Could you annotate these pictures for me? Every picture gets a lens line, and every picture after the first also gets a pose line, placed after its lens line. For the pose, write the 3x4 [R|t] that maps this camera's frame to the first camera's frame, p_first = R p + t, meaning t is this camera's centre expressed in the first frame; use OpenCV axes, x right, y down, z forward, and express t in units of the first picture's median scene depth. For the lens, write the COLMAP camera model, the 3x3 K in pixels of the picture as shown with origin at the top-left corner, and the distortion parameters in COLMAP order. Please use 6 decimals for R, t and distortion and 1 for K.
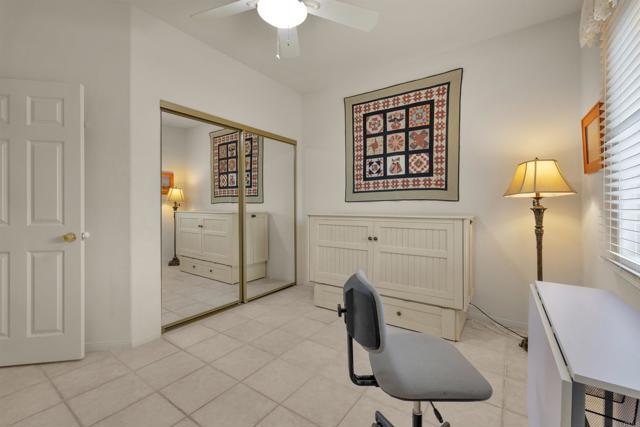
lens RADIAL K [[274.4, 0, 320.9], [0, 274.4, 207.8], [0, 0, 1]] dist [0.002009, -0.000981]
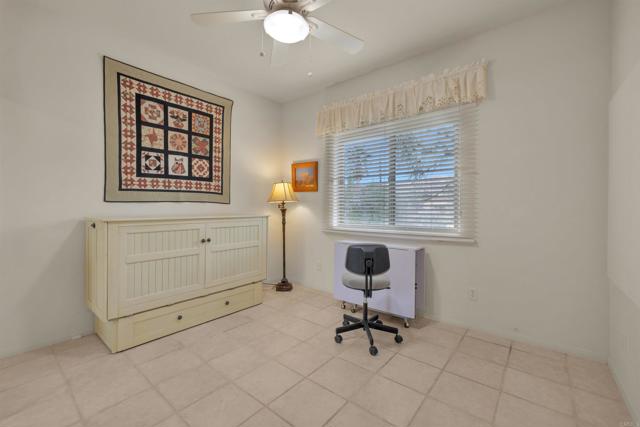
lens RADIAL K [[274.4, 0, 321.7], [0, 274.4, 212.9], [0, 0, 1]] dist [0.002009, -0.000981]
pose [[0.069566, -0.017544, 0.997423, -0.672033], [0.006016, 0.999835, 0.017167, -0.001860], [-0.997559, 0.004807, 0.069660, 0.442286]]
